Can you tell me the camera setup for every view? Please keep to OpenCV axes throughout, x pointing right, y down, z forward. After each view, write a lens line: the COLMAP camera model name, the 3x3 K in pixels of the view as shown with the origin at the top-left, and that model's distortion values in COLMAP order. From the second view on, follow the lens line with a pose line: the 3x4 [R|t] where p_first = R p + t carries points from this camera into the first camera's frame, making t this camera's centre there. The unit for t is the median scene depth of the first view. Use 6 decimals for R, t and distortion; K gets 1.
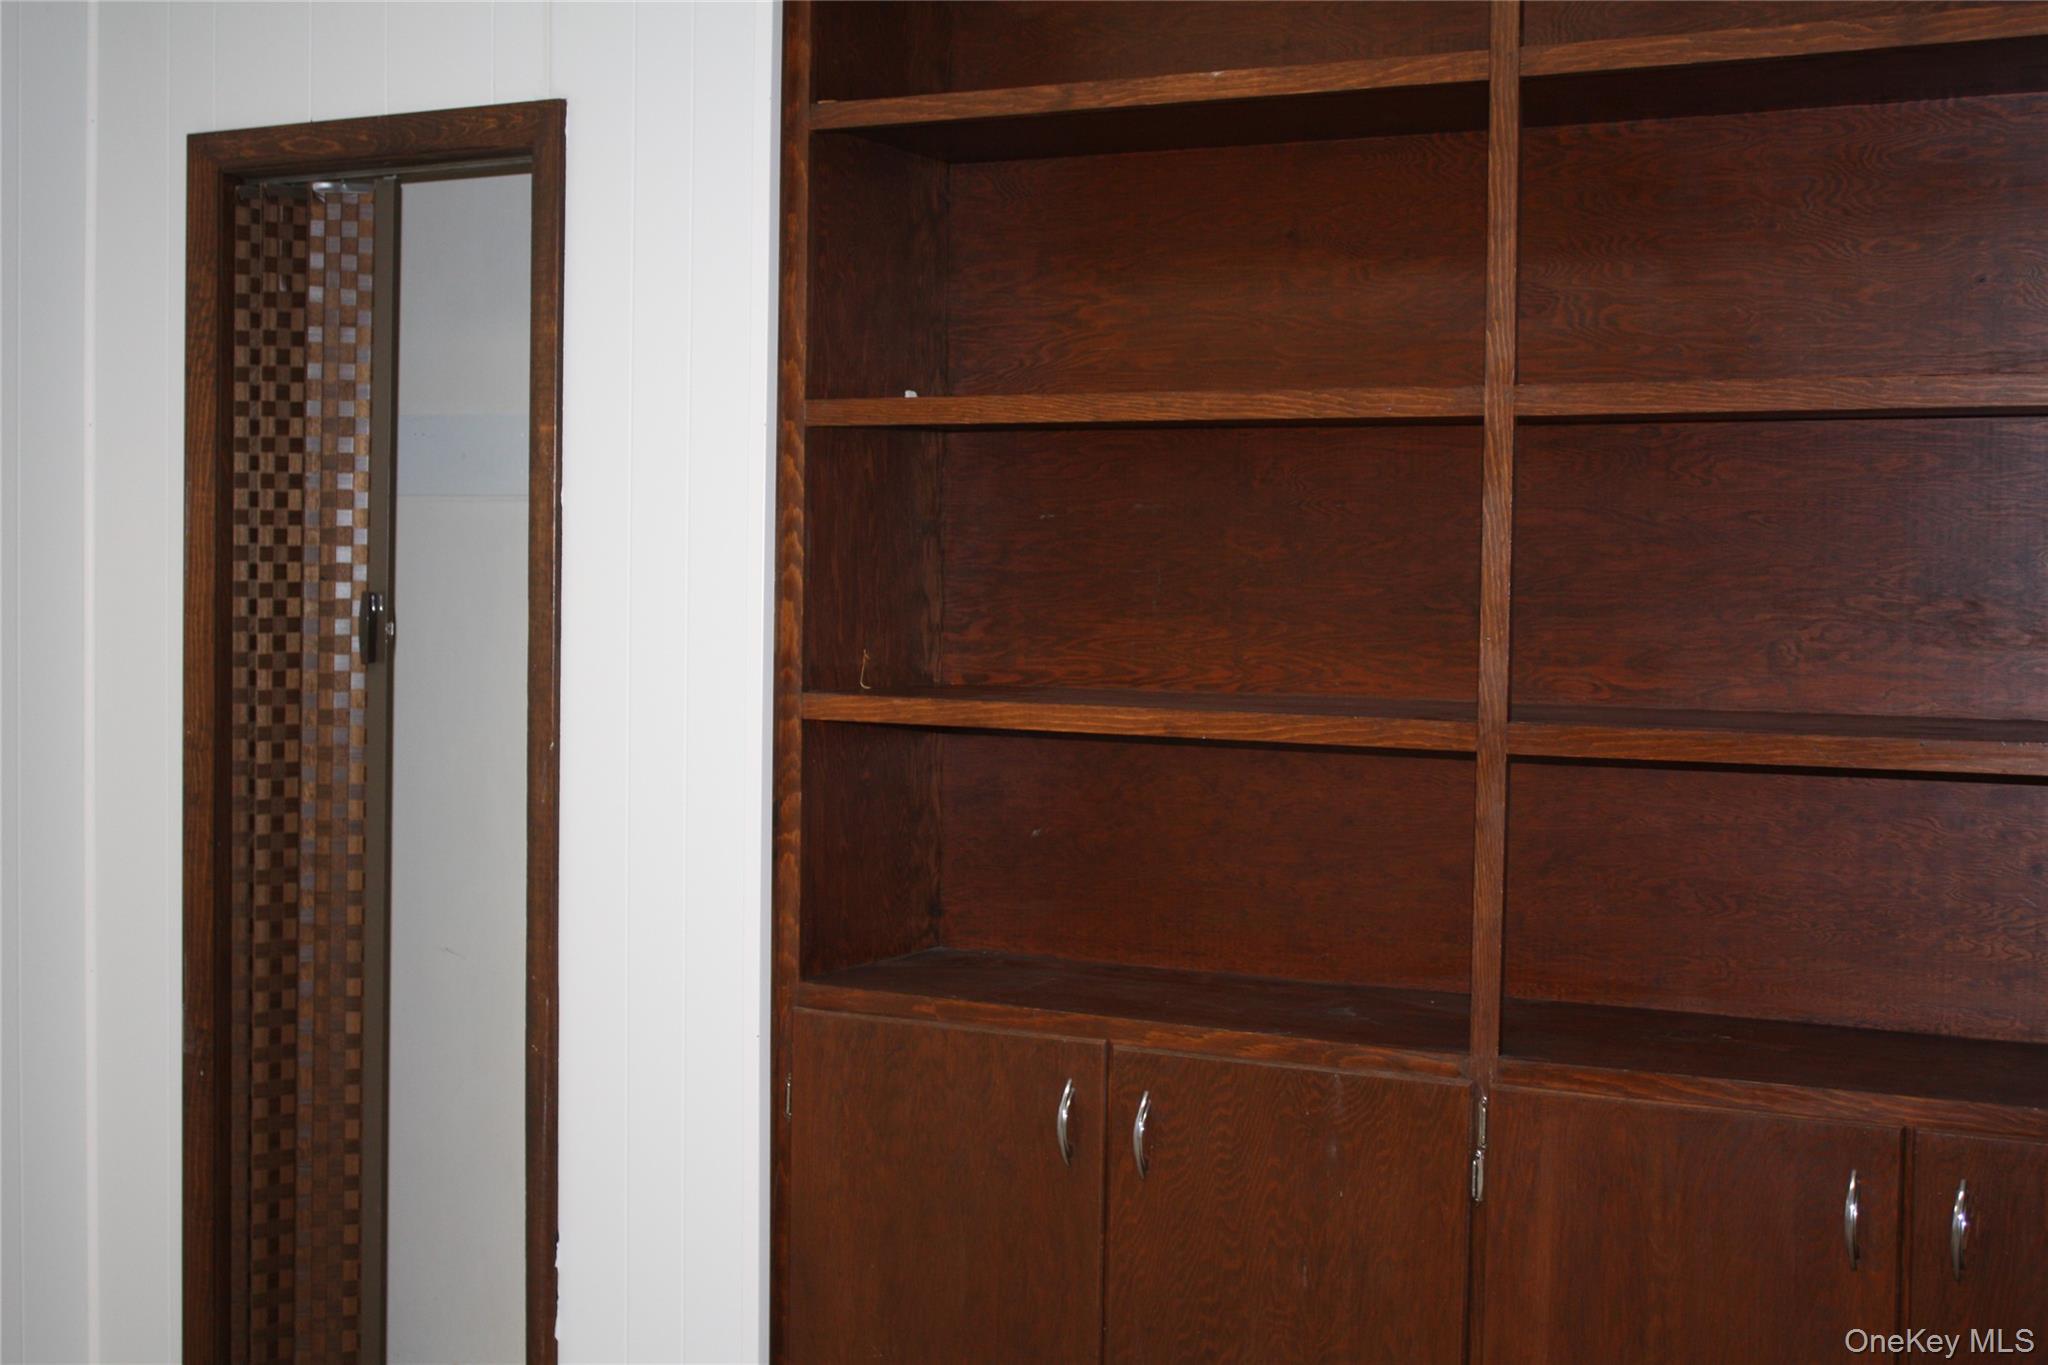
lens RADIAL K [[2538.5, 0, 1024.0], [0, 2538.5, 682.5], [0, 0, 1]] dist [-0.077667, 0.075353]
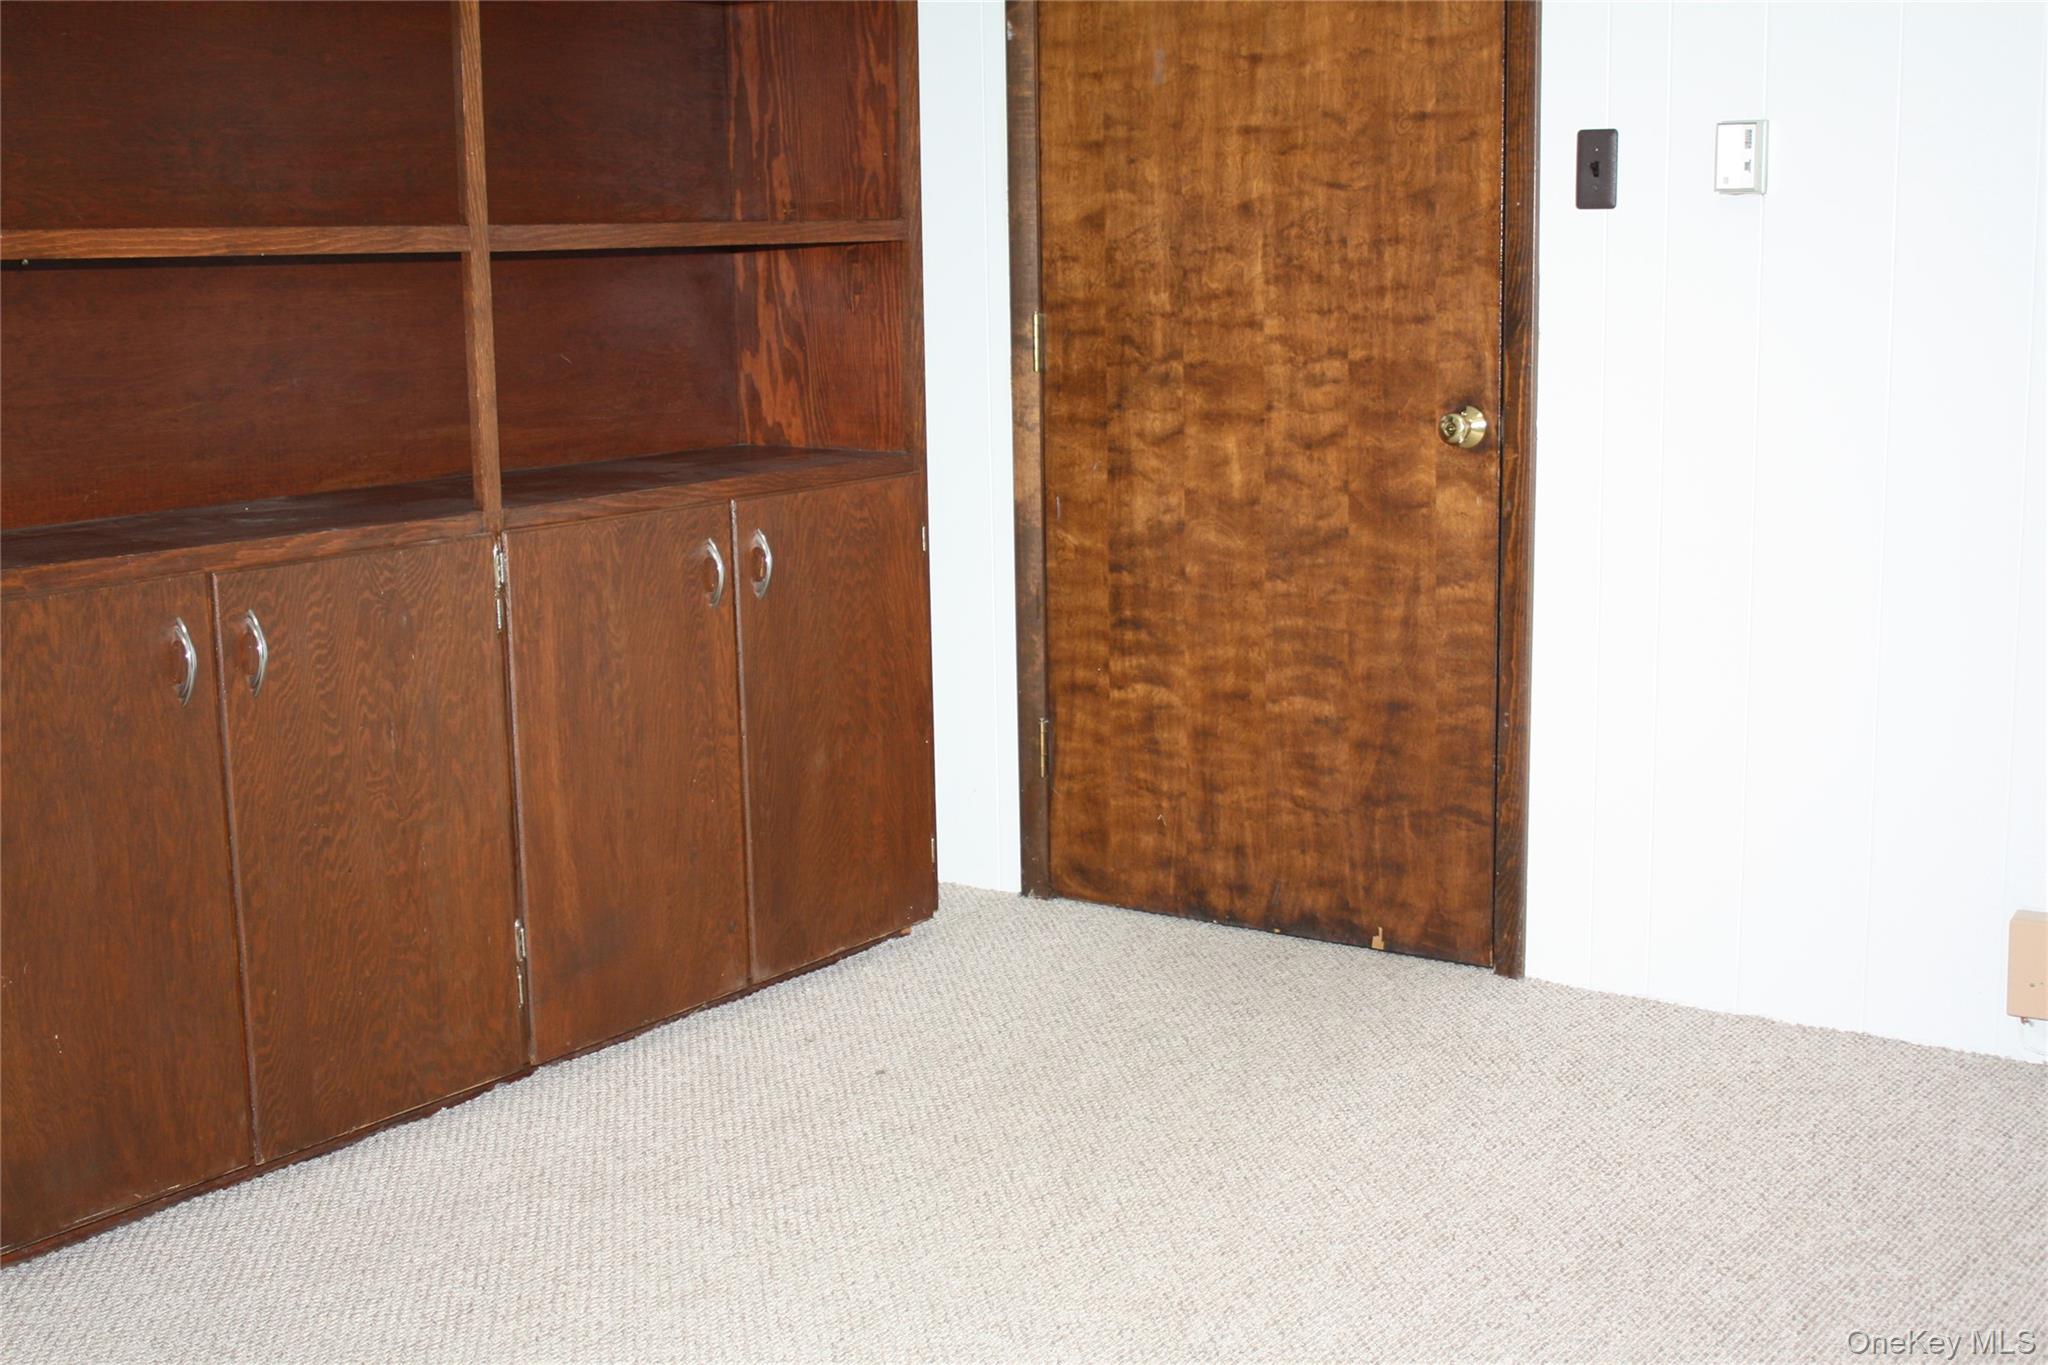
lens RADIAL K [[2538.5, 0, 1024.0], [0, 2538.5, 682.5], [0, 0, 1]] dist [-0.077667, 0.075353]
pose [[0.152014, -0.188122, 0.970310, -0.905127], [0.056210, 0.981776, 0.181539, 0.024283], [-0.986779, 0.026945, 0.159818, 0.540893]]
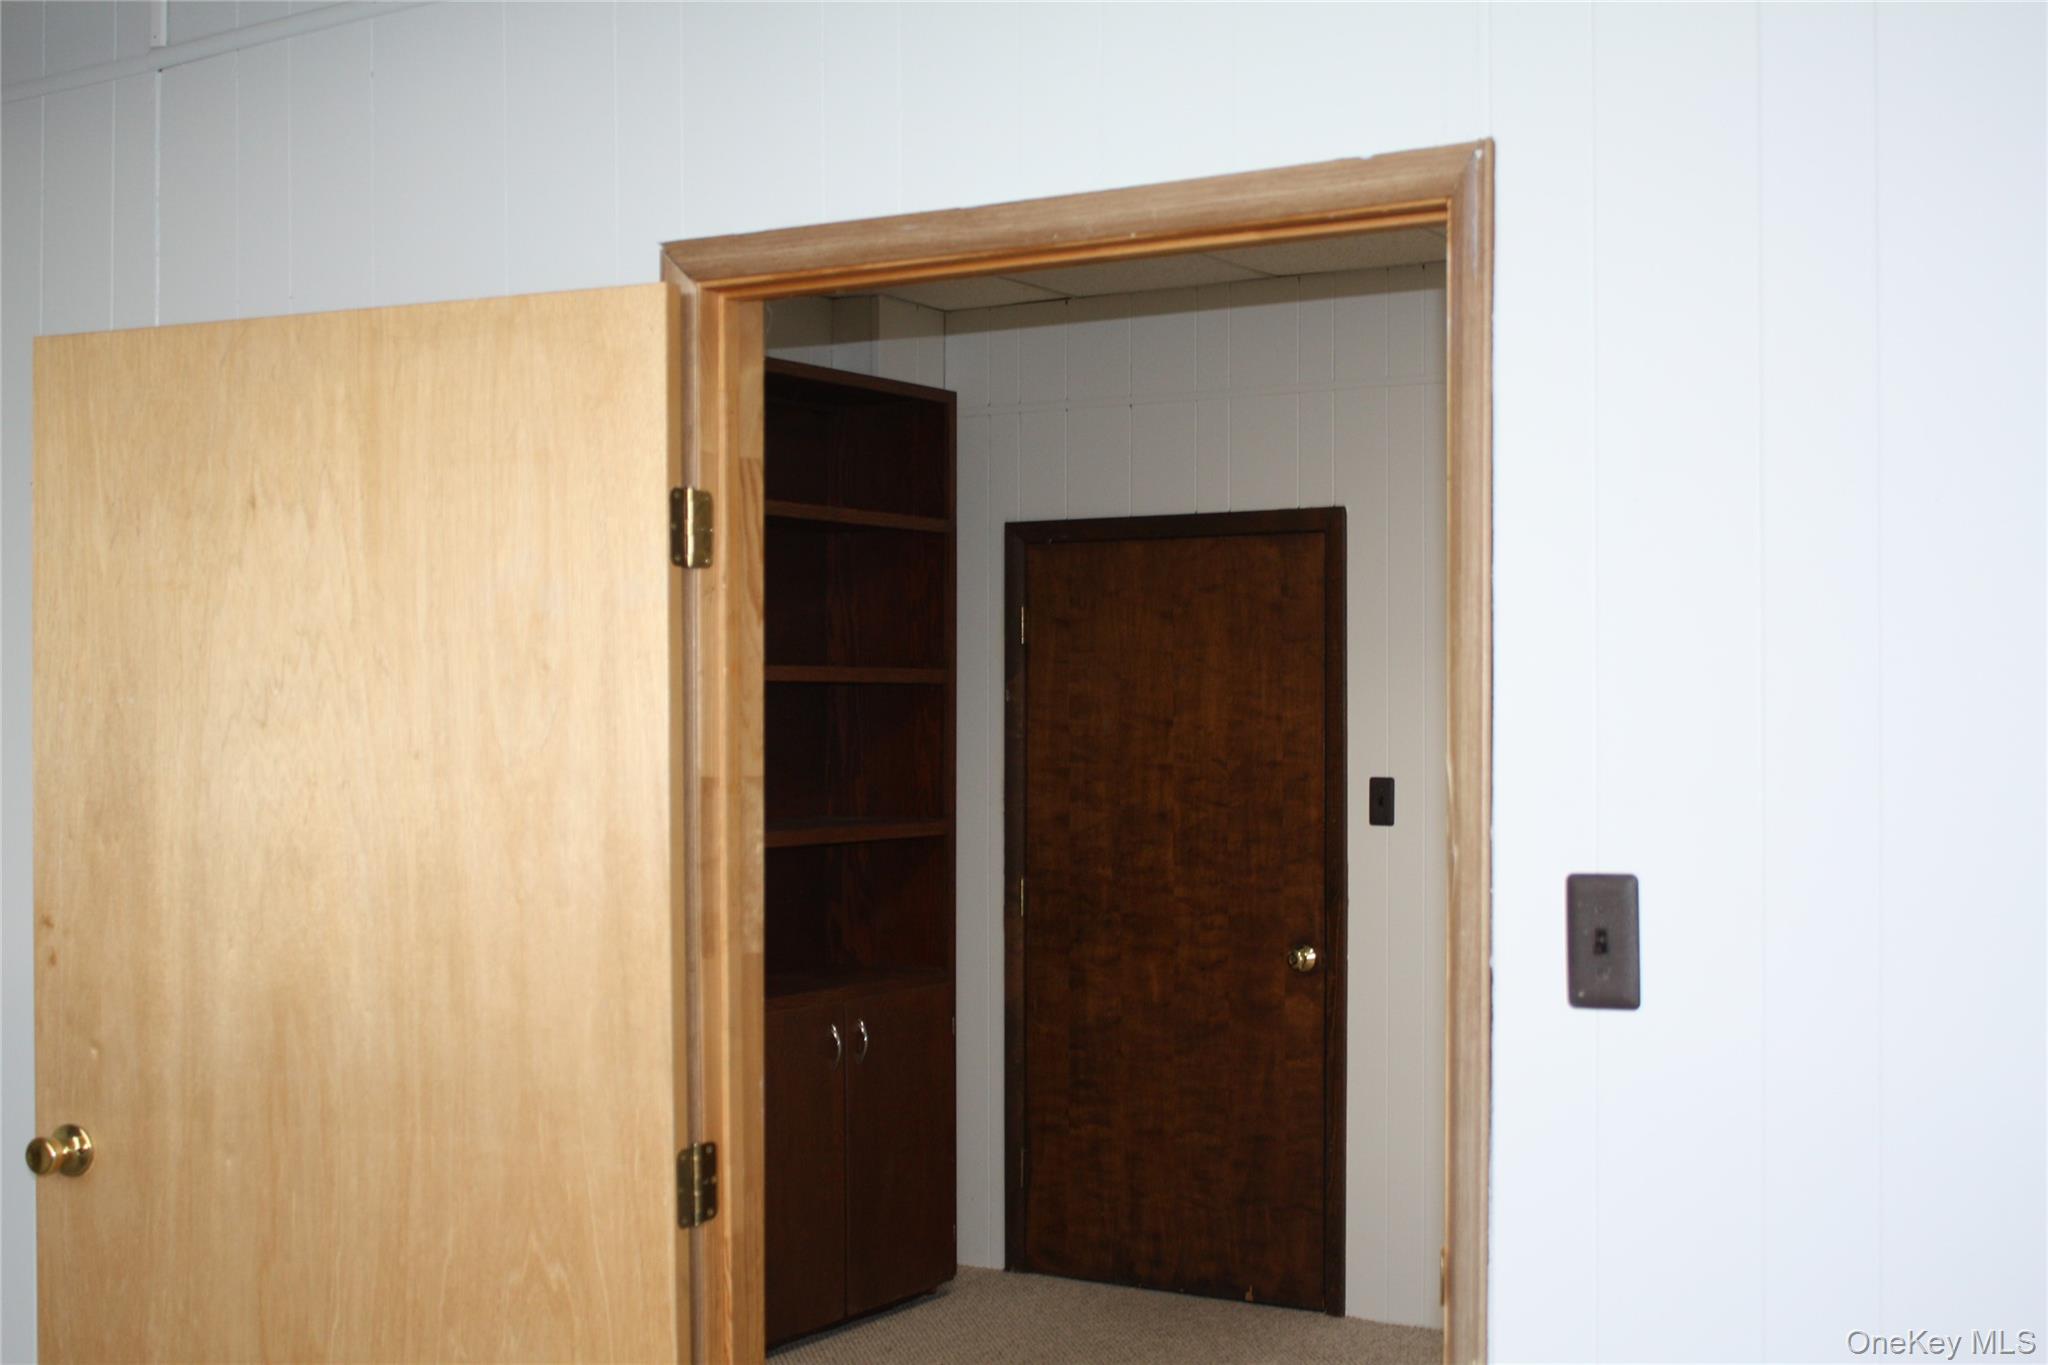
lens RADIAL K [[2538.5, 0, 1024.0], [0, 2538.5, 682.5], [0, 0, 1]] dist [-0.077667, 0.075353]
pose [[0.087364, 0.001314, 0.996176, -1.634582], [0.037226, 0.999296, -0.004582, -0.076066], [-0.995481, 0.037484, 0.087253, 0.558457]]
